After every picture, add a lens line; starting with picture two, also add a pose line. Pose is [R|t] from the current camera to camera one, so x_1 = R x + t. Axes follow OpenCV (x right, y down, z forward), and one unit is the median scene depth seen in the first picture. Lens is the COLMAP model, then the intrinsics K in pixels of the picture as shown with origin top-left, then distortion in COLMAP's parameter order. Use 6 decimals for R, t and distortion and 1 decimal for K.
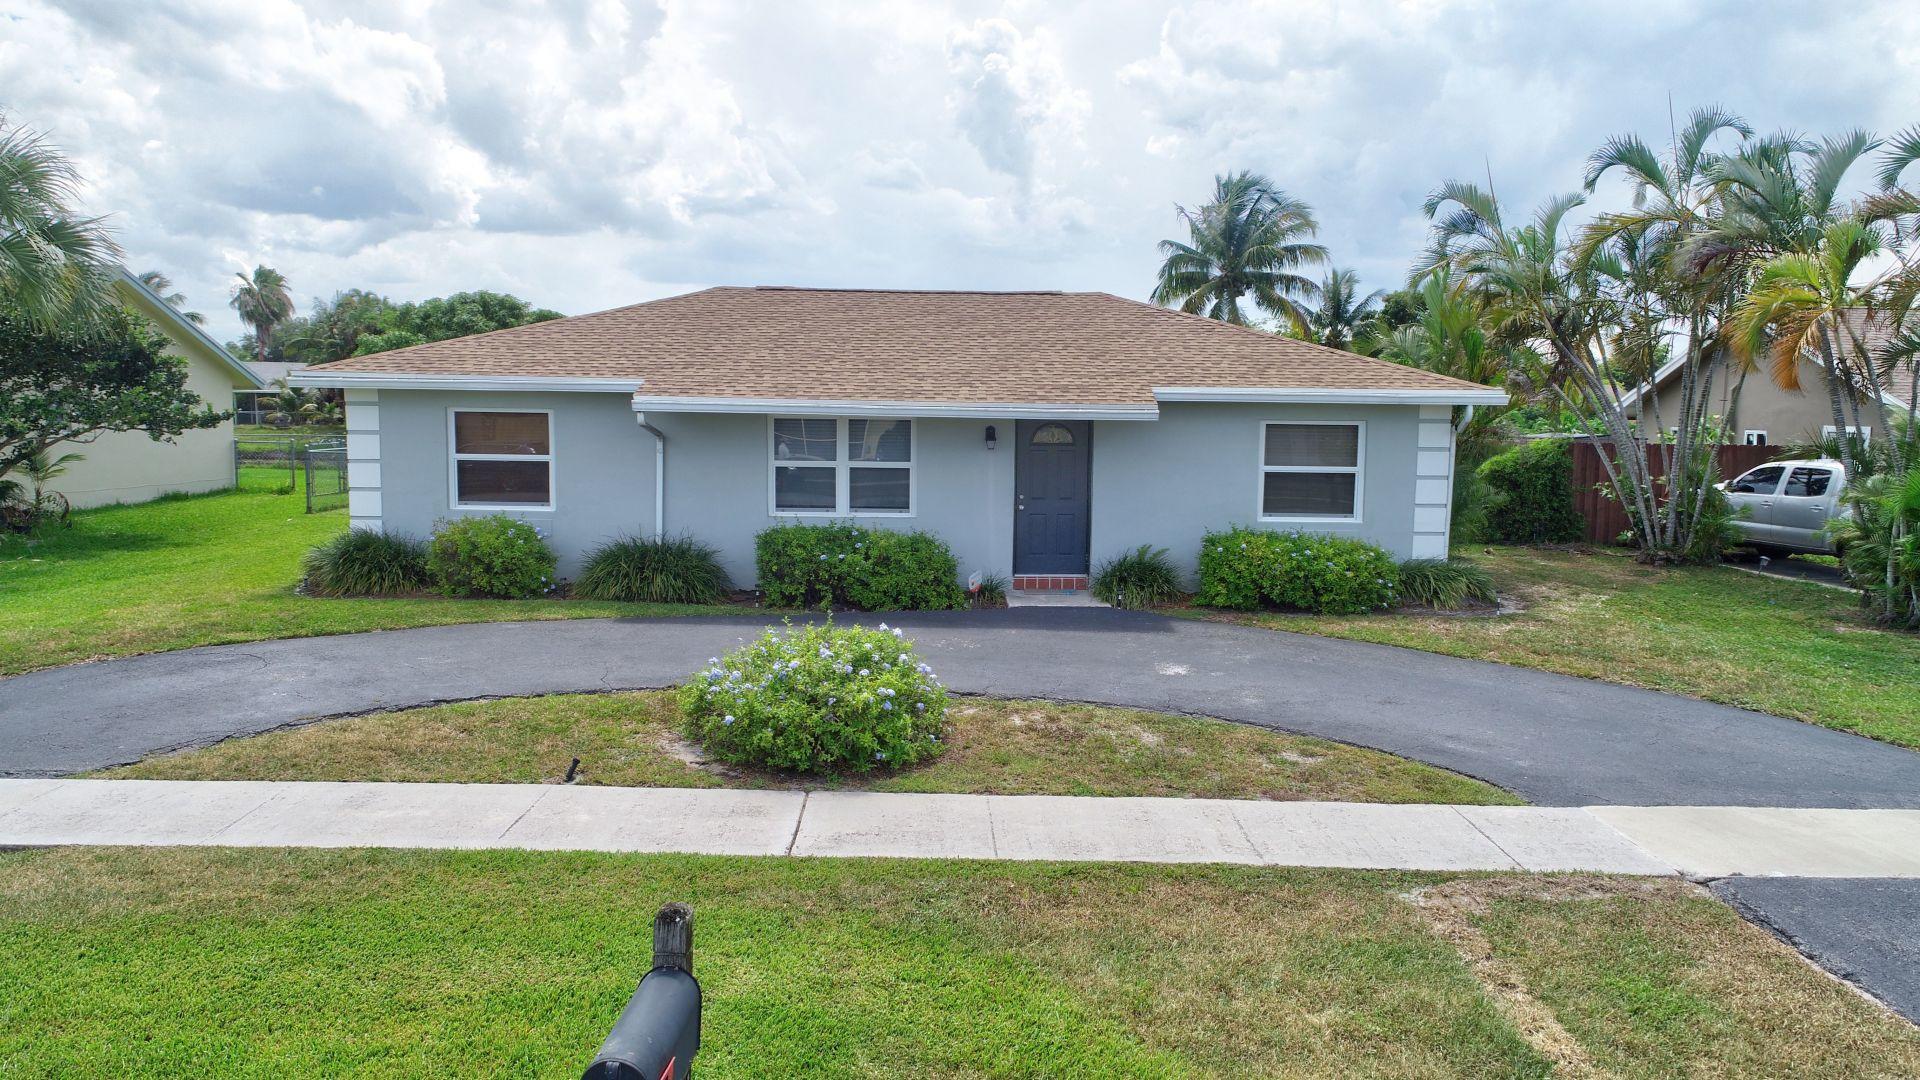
lens RADIAL K [[1275.1, 0, 960.0], [0, 1275.1, 540.0], [0, 0, 1]] dist [0.003740, -0.005393]
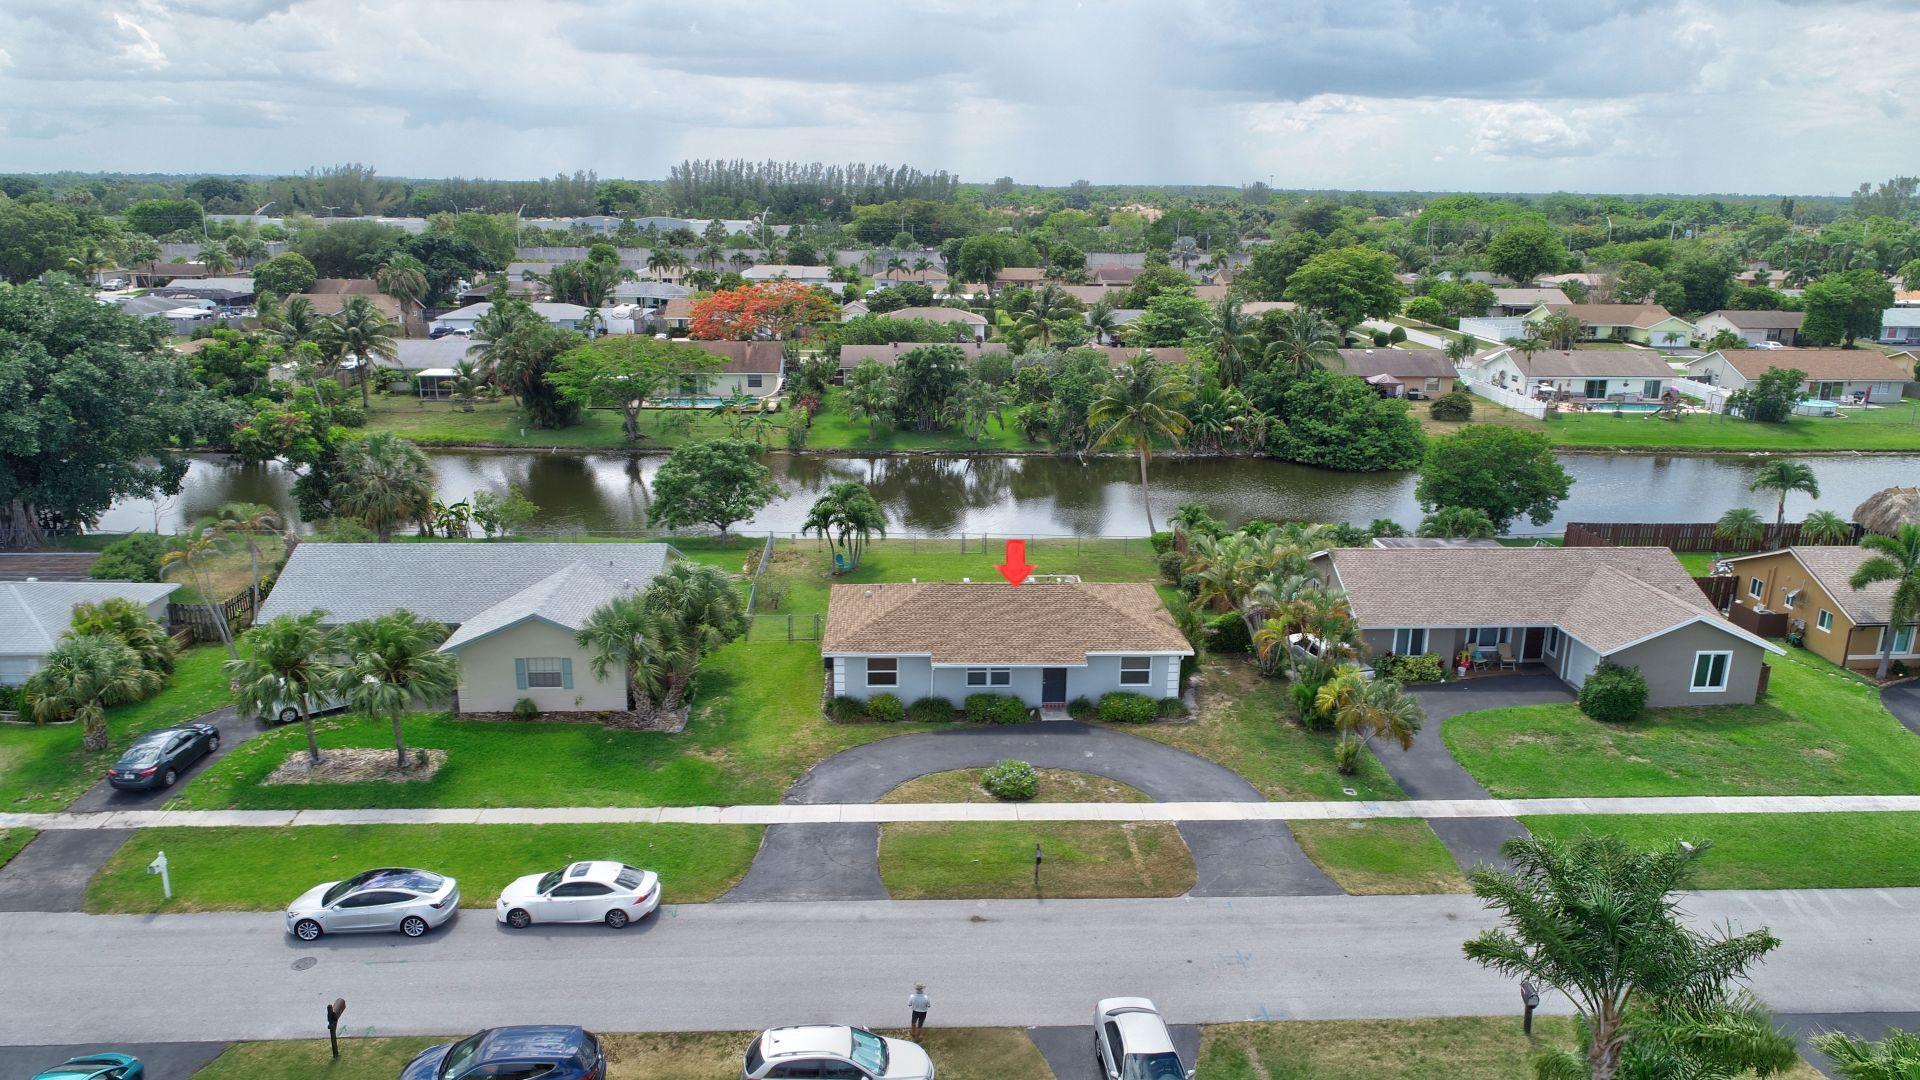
lens RADIAL K [[1275.1, 0, 960.0], [0, 1275.1, 540.0], [0, 0, 1]] dist [0.003740, -0.005393]
pose [[0.999194, -0.017168, 0.036279, -0.295896], [0.010654, 0.984926, 0.172646, -1.007833], [-0.038697, -0.172120, 0.984316, -2.242720]]
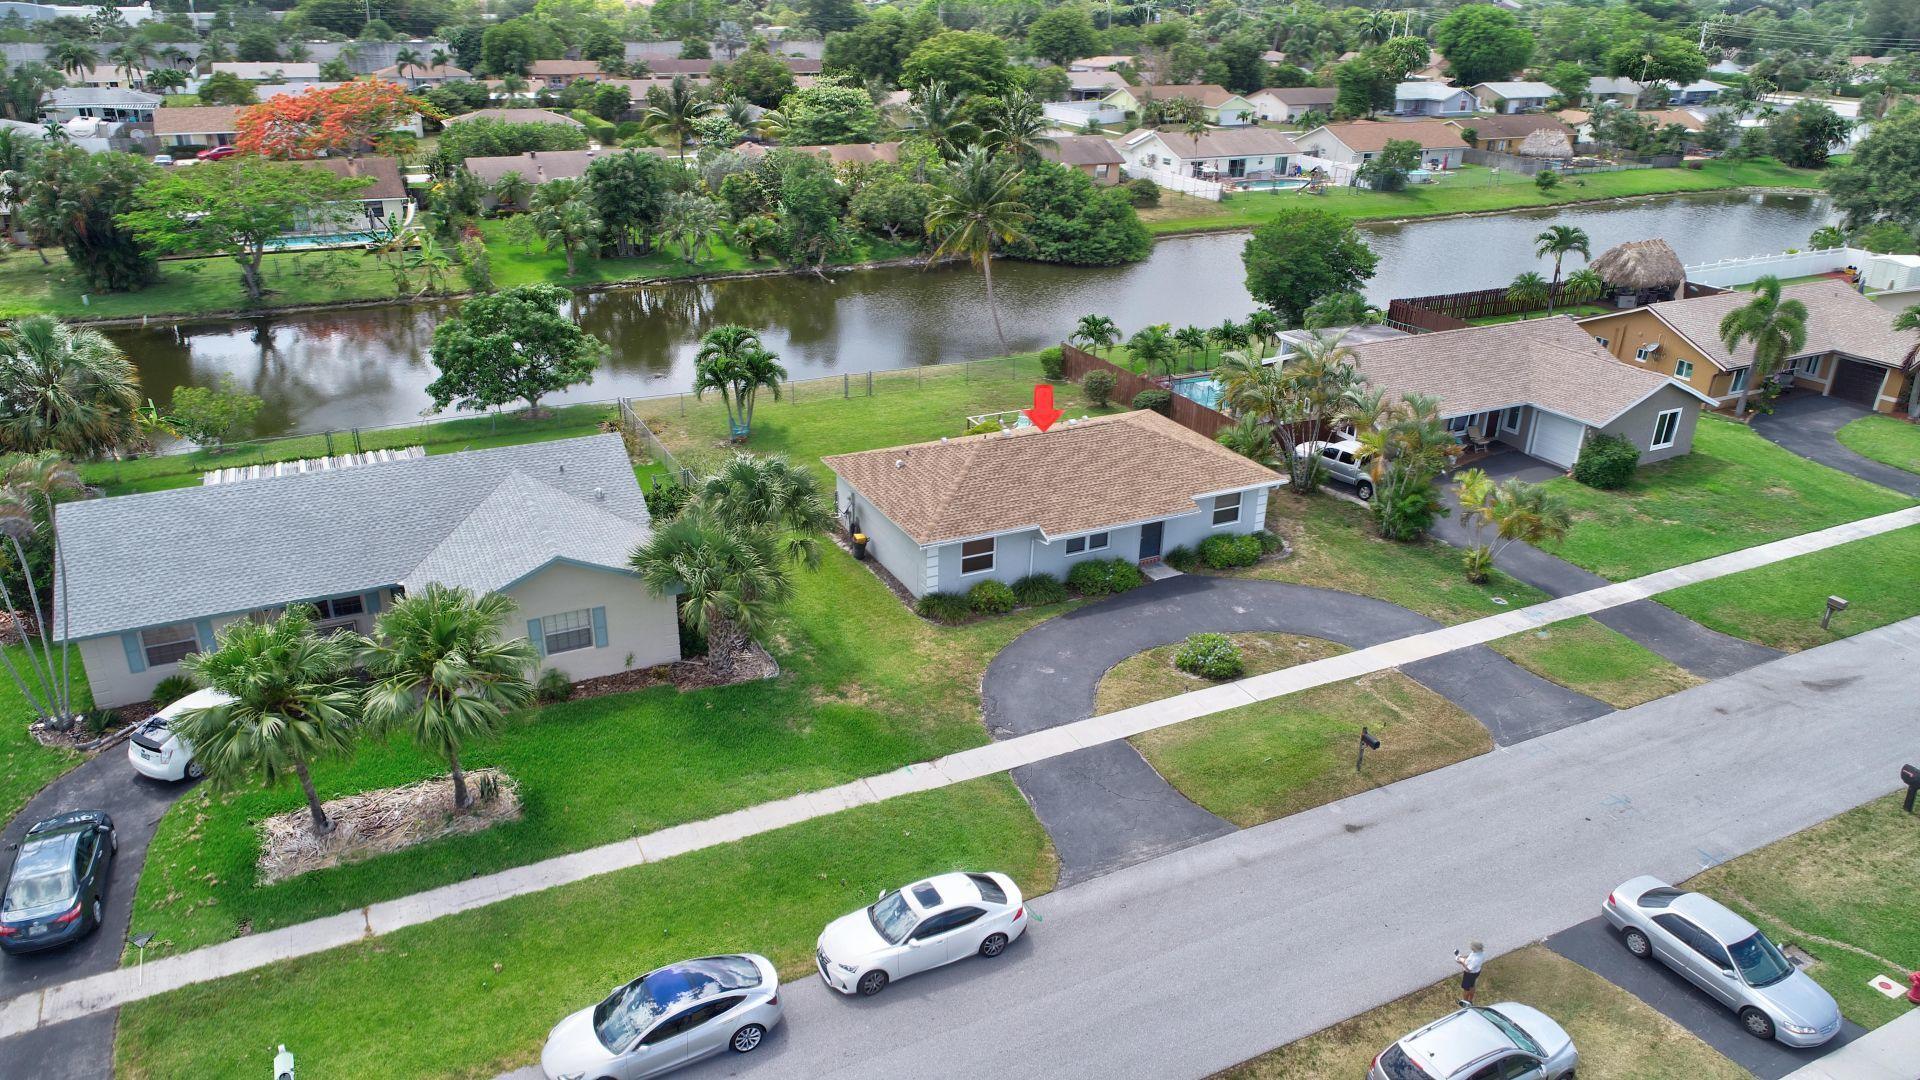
lens RADIAL K [[1275.1, 0, 960.0], [0, 1275.1, 540.0], [0, 0, 1]] dist [0.003740, -0.005393]
pose [[0.899136, -0.178136, 0.399778, -1.549410], [0.041300, 0.943881, 0.327693, -1.034267], [-0.435716, -0.278129, 0.856035, -1.327775]]
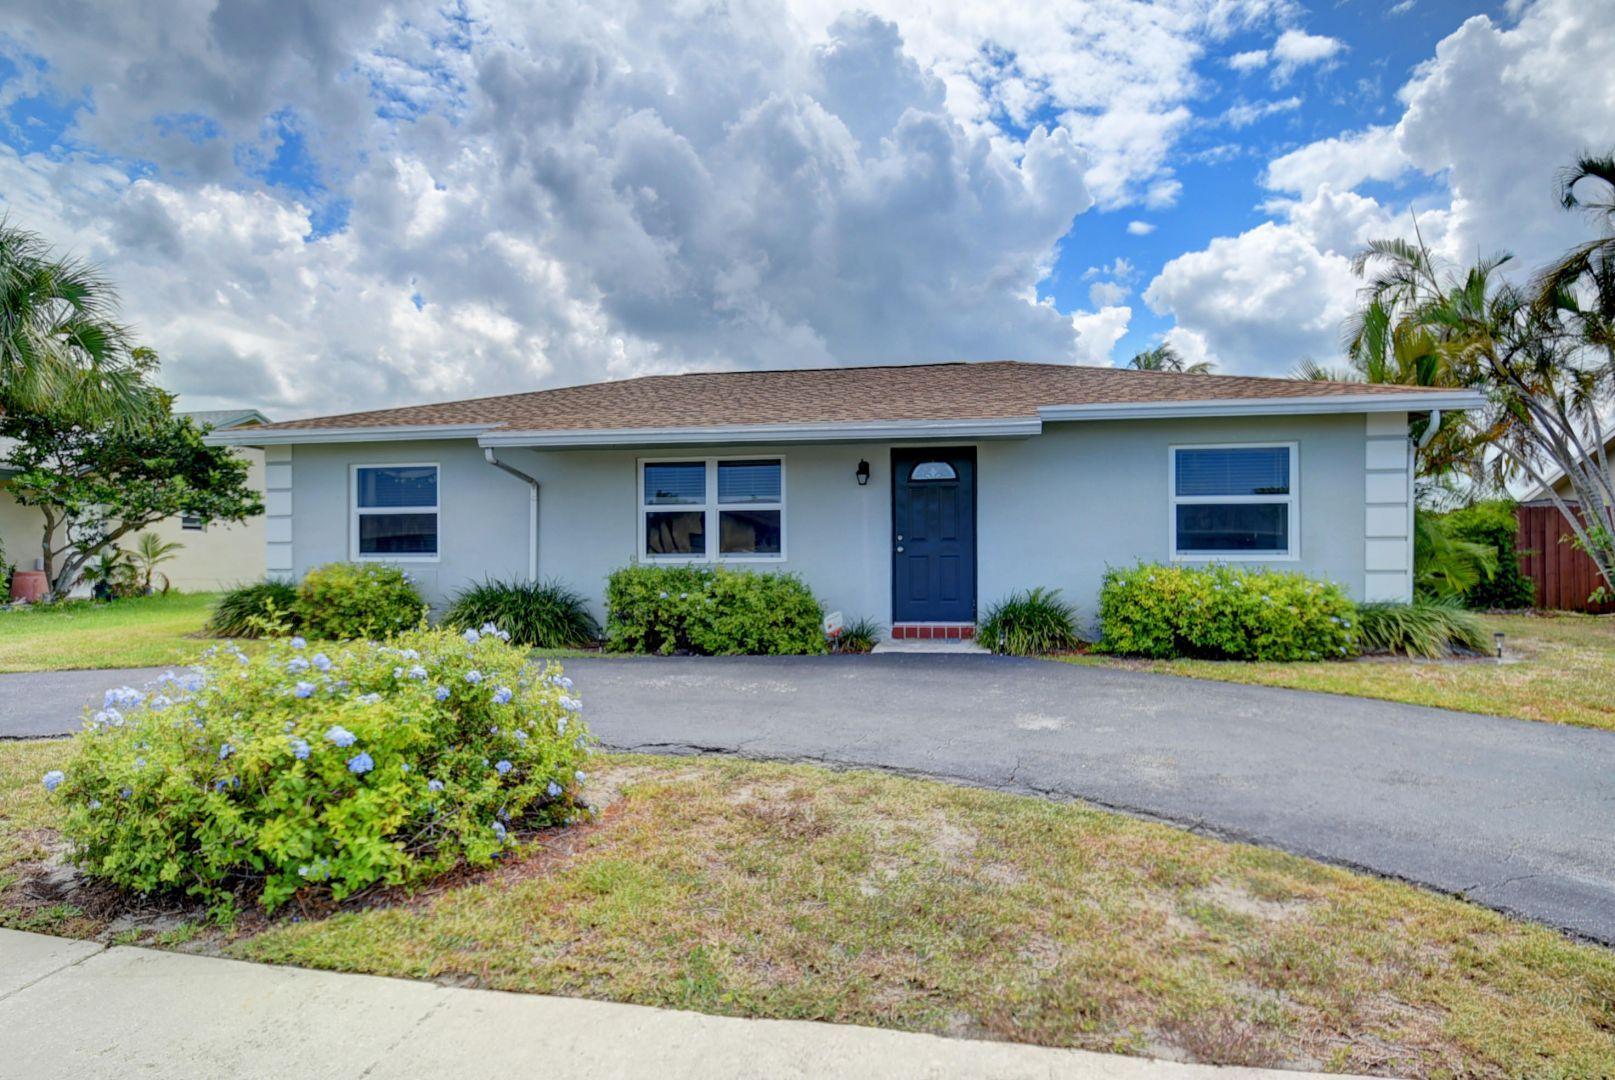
lens RADIAL K [[833.6, 0, 808.6], [0, 833.6, 564.7], [0, 0, 1]] dist [-0.014822, 0.000014]
pose [[0.980588, -0.018524, -0.195201, 0.108928], [-0.001443, 0.994819, -0.101652, 0.050866], [0.196073, 0.099960, 0.975481, 0.426452]]
